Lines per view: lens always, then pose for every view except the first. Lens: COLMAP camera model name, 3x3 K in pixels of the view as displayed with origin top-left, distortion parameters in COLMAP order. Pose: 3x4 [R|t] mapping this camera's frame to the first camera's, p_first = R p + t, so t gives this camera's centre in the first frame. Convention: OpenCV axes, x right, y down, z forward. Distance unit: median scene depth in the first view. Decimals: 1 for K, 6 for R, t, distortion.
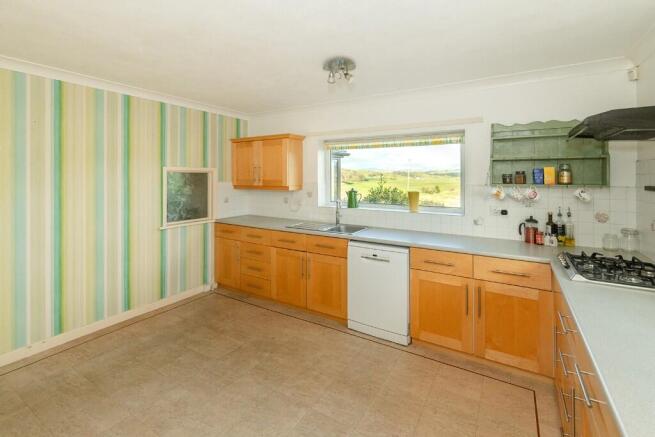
lens RADIAL K [[295.9, 0, 331.4], [0, 295.9, 172.6], [0, 0, 1]] dist [0.000499, 0.000073]
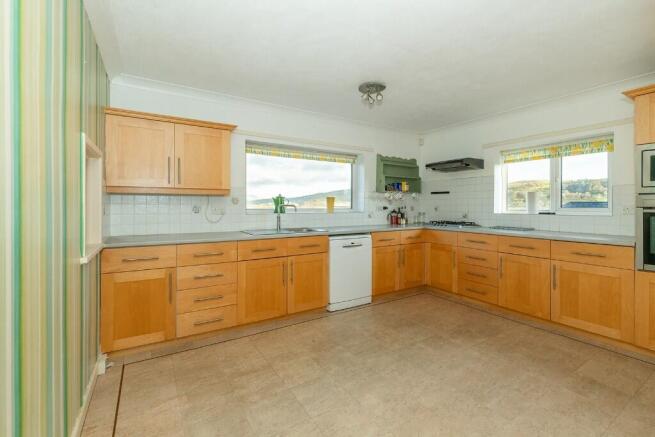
lens RADIAL K [[288.8, 0, 330.7], [0, 288.8, 203.8], [0, 0, 1]] dist [-0.000589, -0.000047]
pose [[0.452892, 0.002165, 0.891563, -0.943845], [-0.013135, 0.999905, 0.004244, 0.099590], [-0.891469, -0.013632, 0.452877, 0.493882]]
